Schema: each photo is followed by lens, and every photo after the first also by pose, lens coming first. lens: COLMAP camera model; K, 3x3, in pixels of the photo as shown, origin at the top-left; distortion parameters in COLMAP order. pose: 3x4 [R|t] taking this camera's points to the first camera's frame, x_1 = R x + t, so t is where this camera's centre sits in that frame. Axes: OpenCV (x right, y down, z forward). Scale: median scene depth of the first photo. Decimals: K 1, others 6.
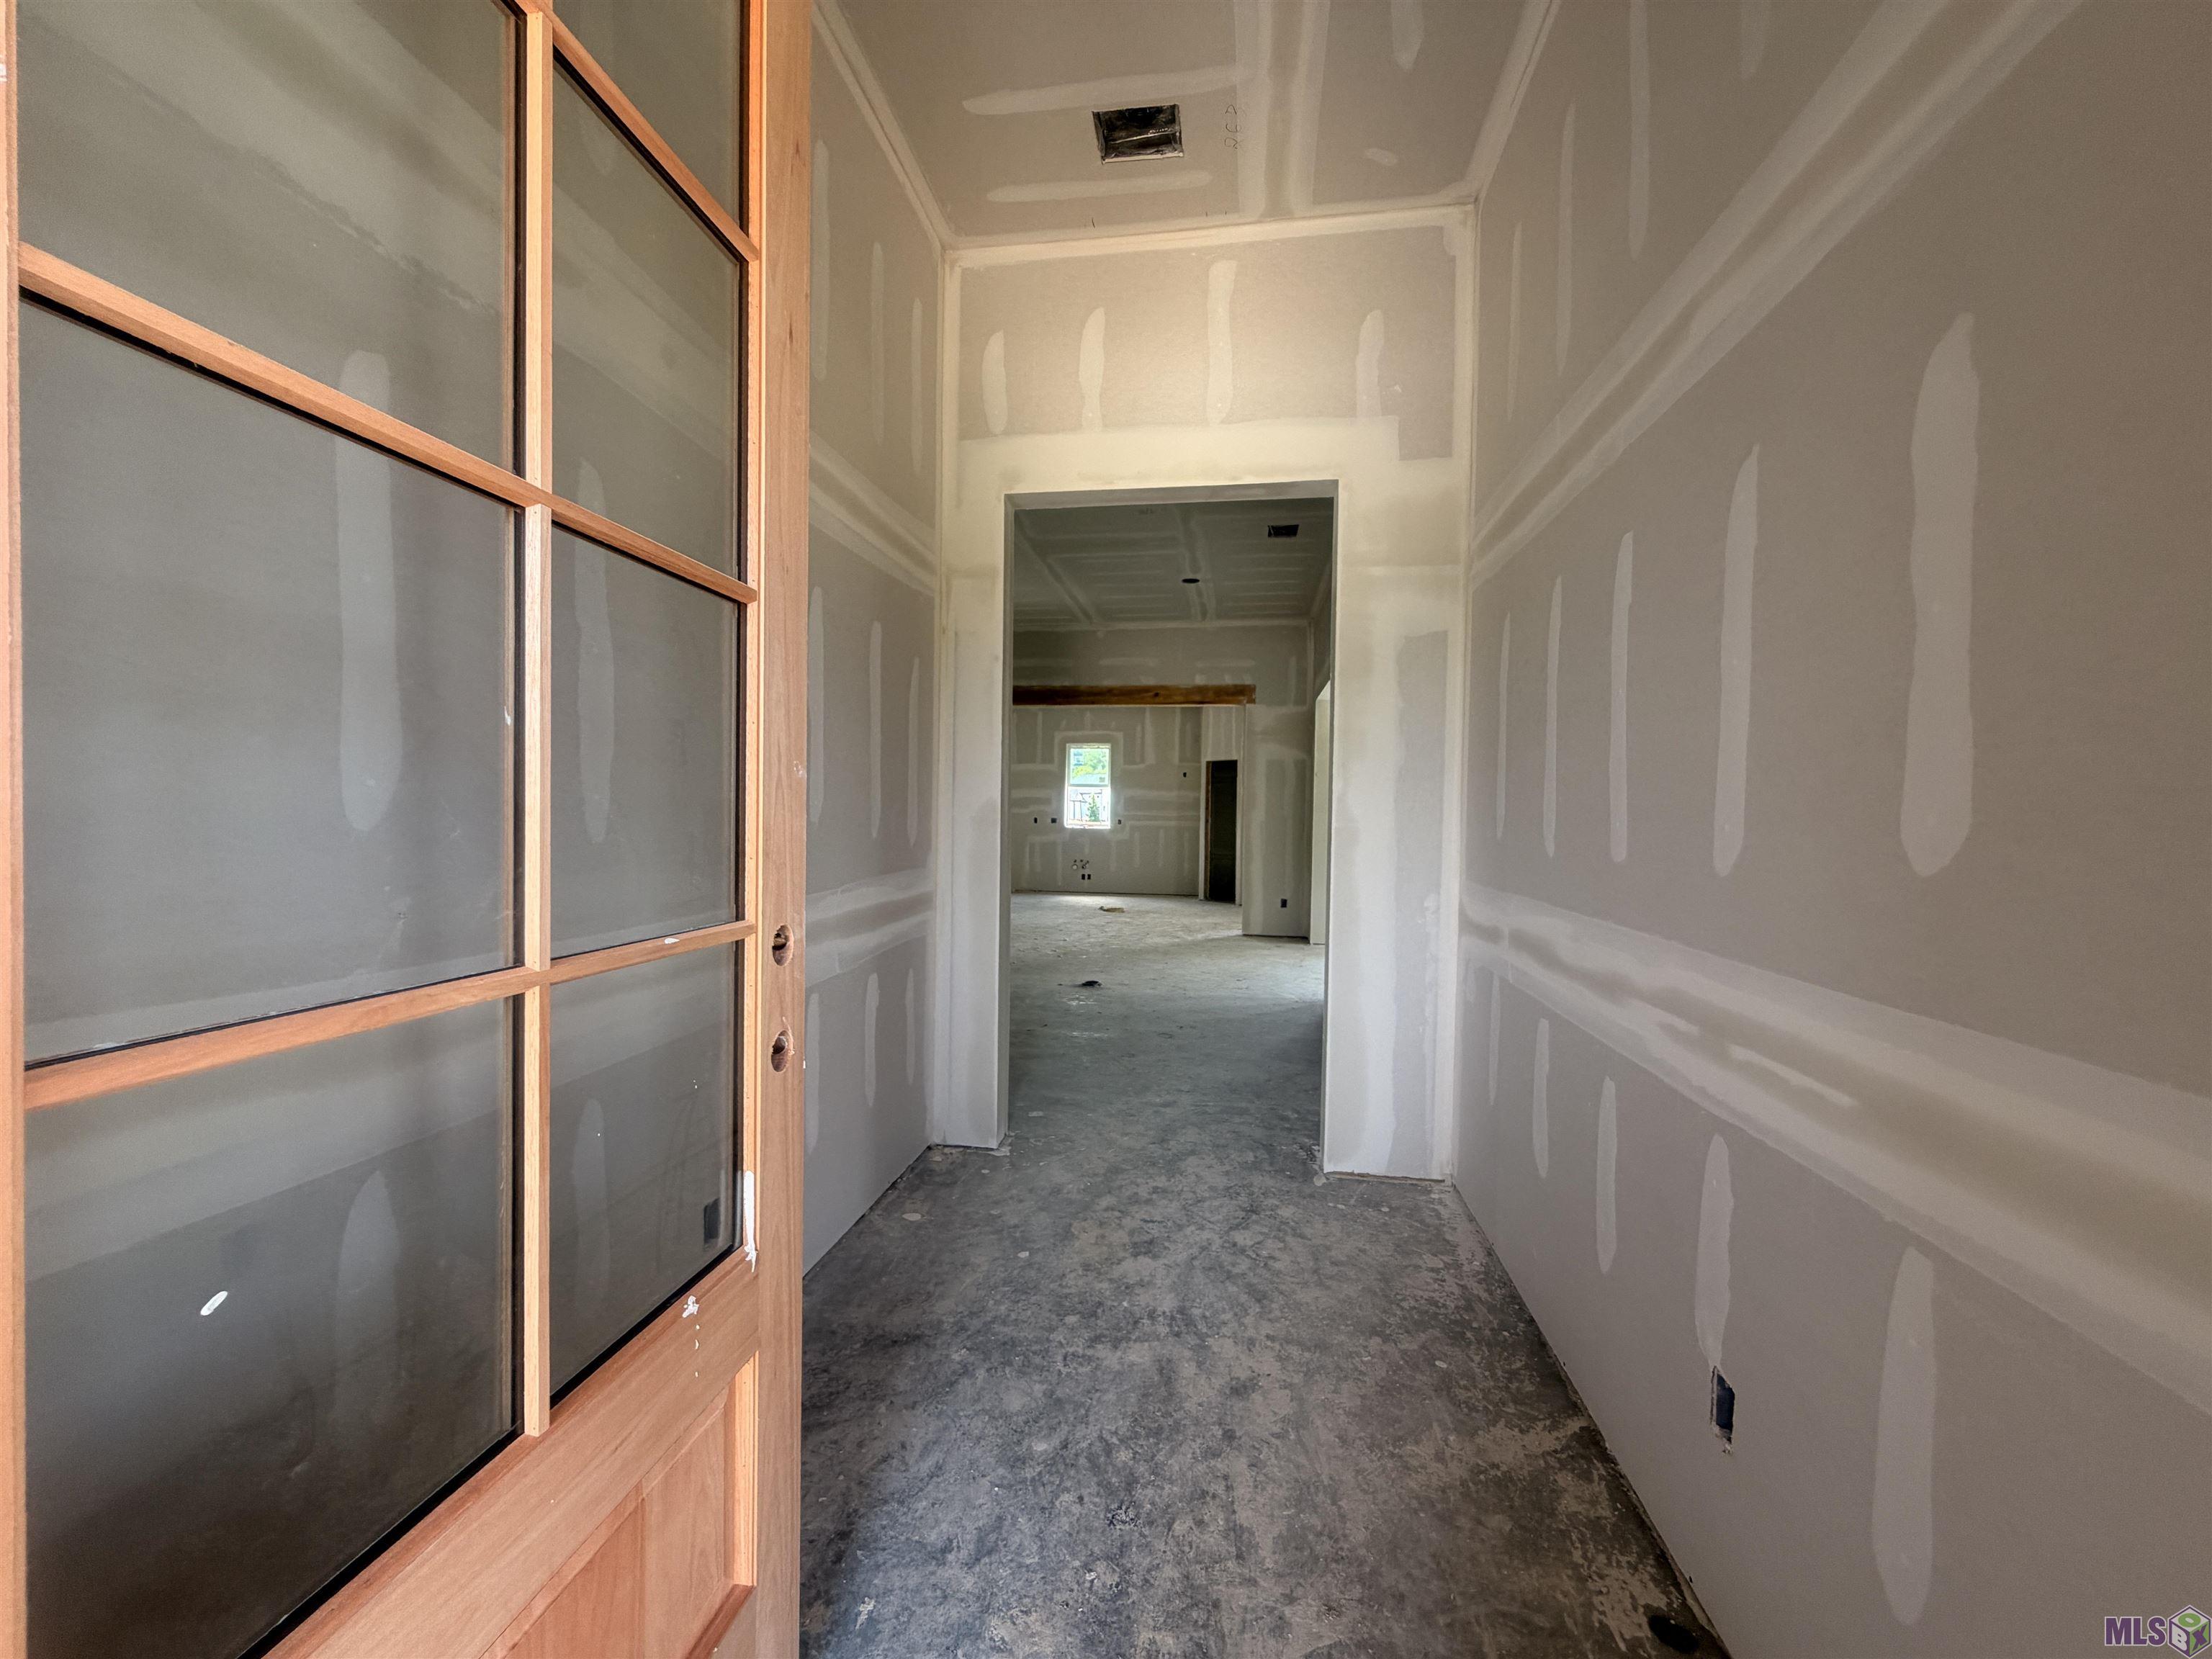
lens RADIAL K [[885.6, 0, 1104.5], [0, 885.6, 832.1], [0, 0, 1]] dist [0.000447, -0.000253]
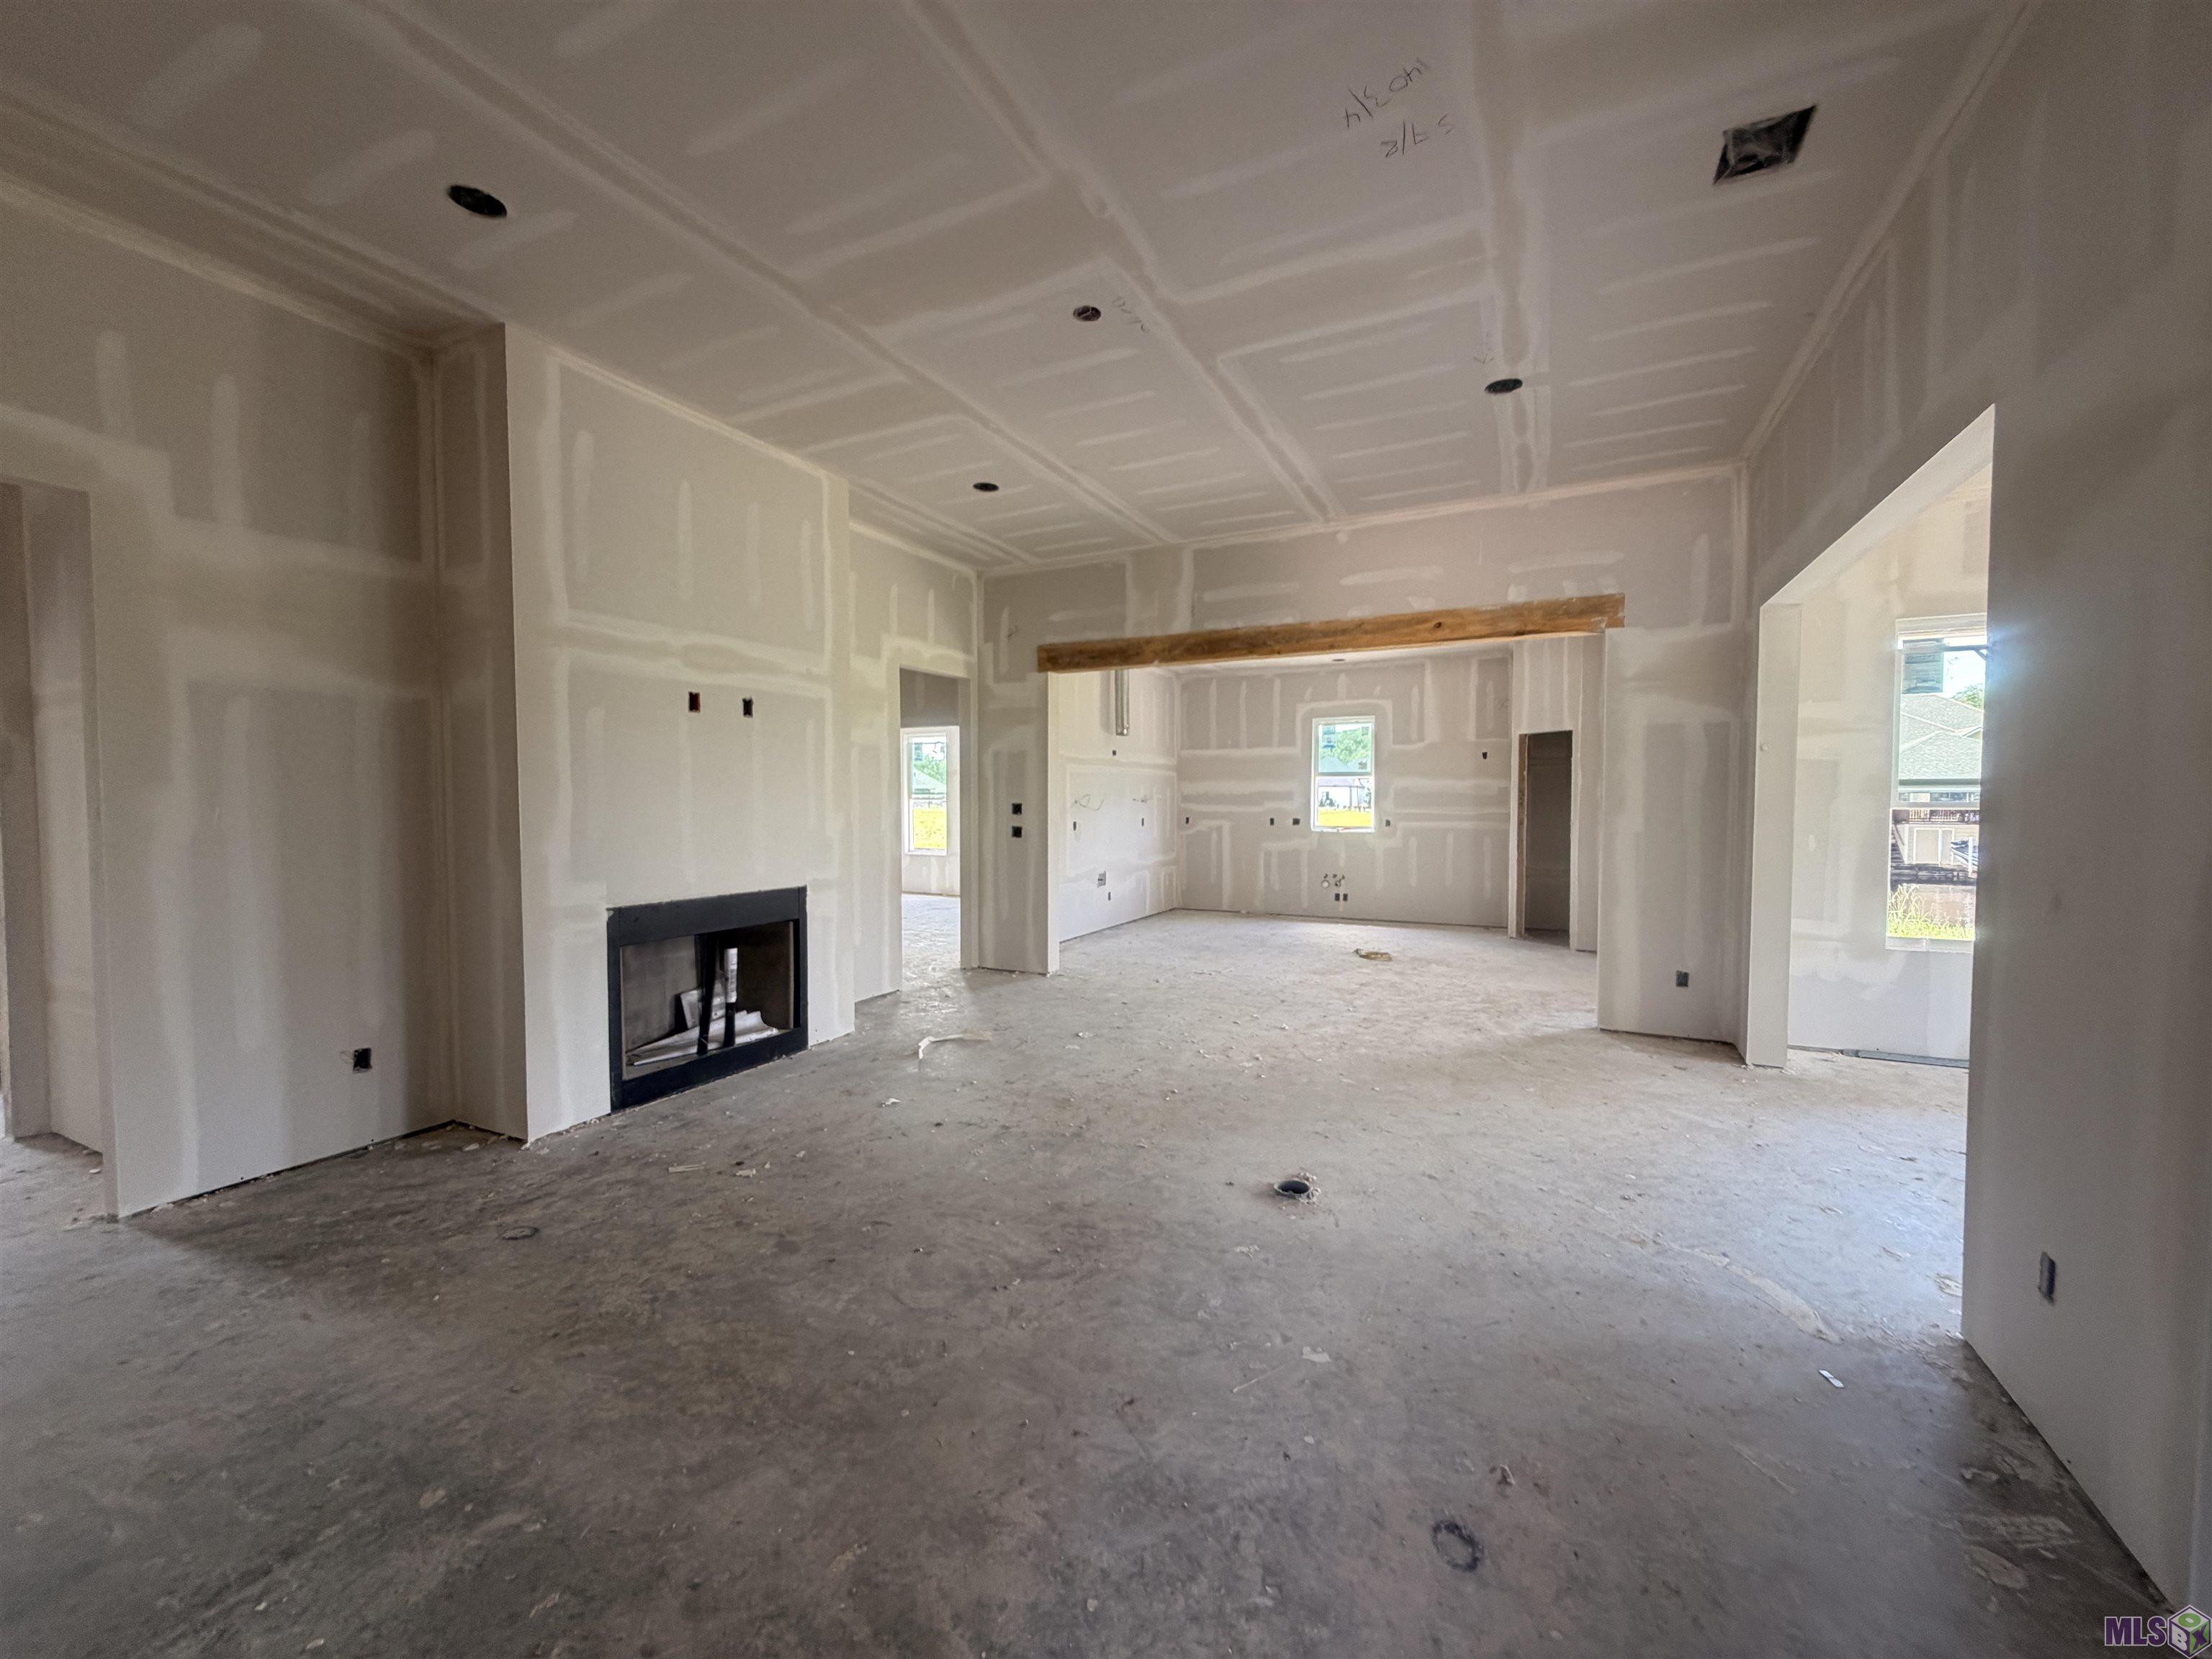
lens RADIAL K [[885.6, 0, 1099.9], [0, 885.6, 827.2], [0, 0, 1]] dist [0.000447, -0.000253]
pose [[0.951035, -0.006301, -0.309018, 0.018936], [0.009100, 0.999930, 0.007620, -0.017863], [0.308948, -0.010059, 0.951026, 0.264767]]
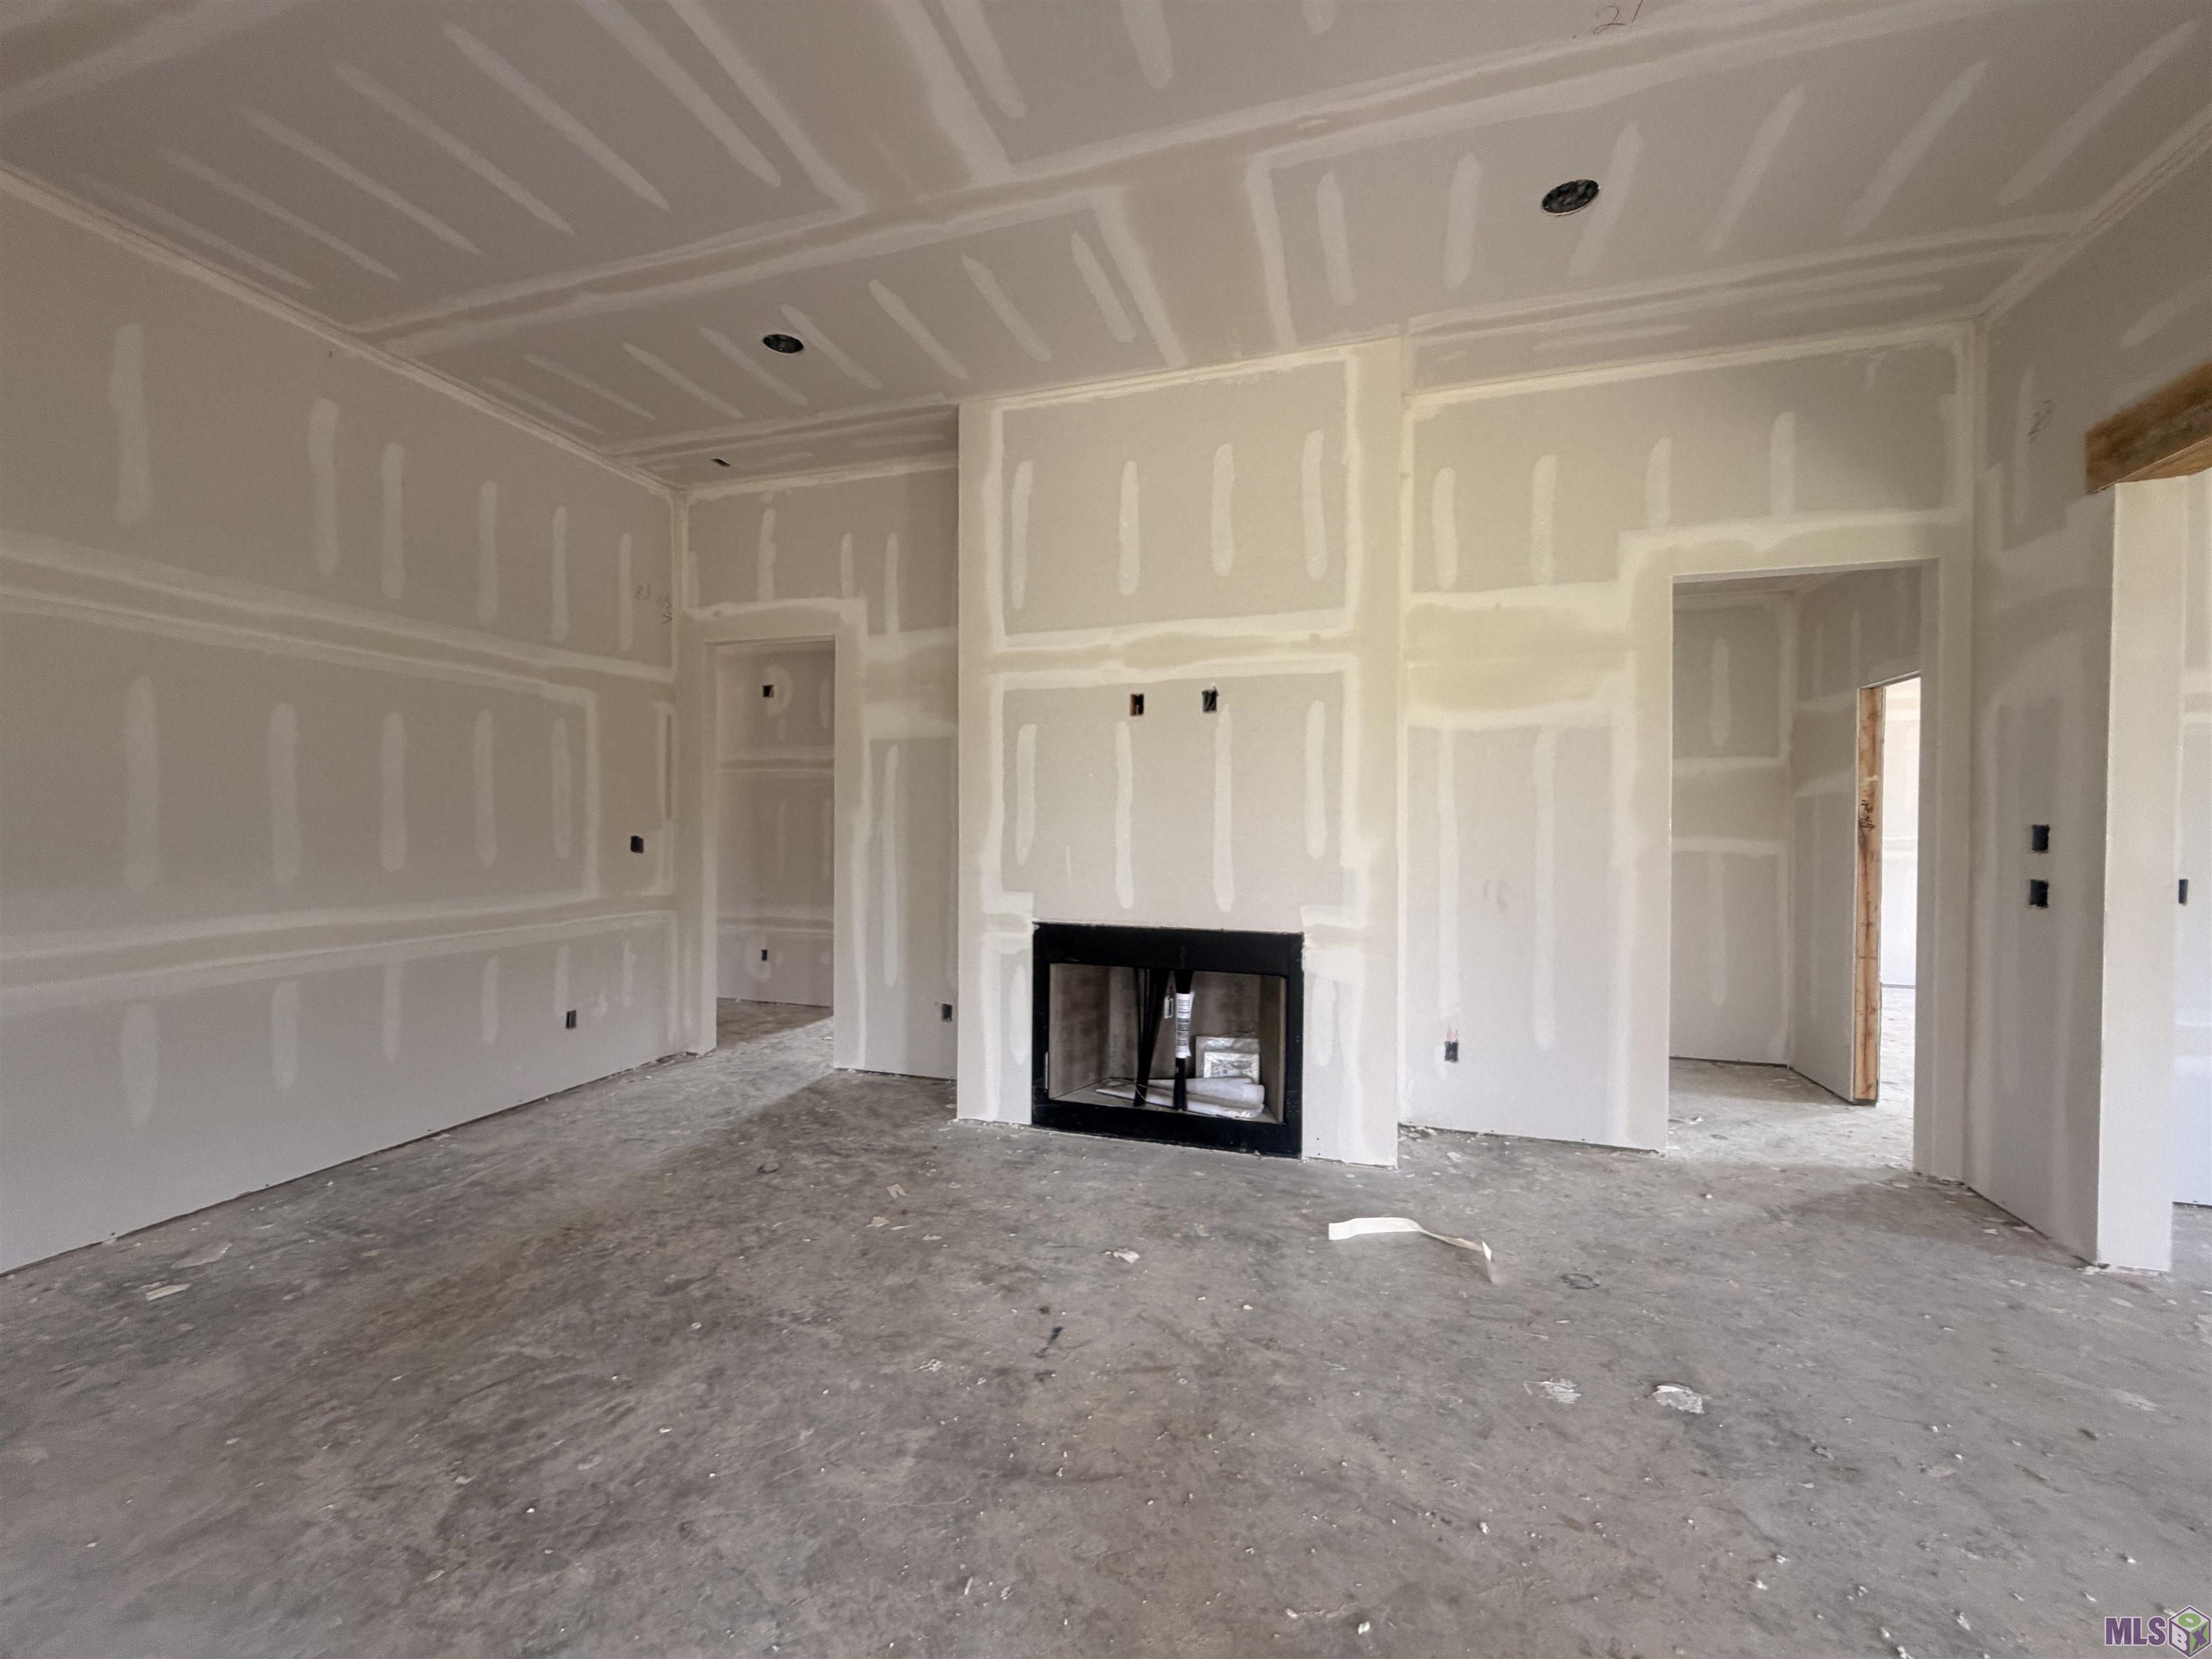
lens RADIAL K [[885.6, 0, 1099.7], [0, 885.6, 829.6], [0, 0, 1]] dist [0.000447, -0.000253]
pose [[-0.151354, -0.007195, -0.988454, 0.067792], [-0.025173, 0.999677, -0.003422, -0.021043], [0.988159, 0.024365, -0.151486, 0.587472]]
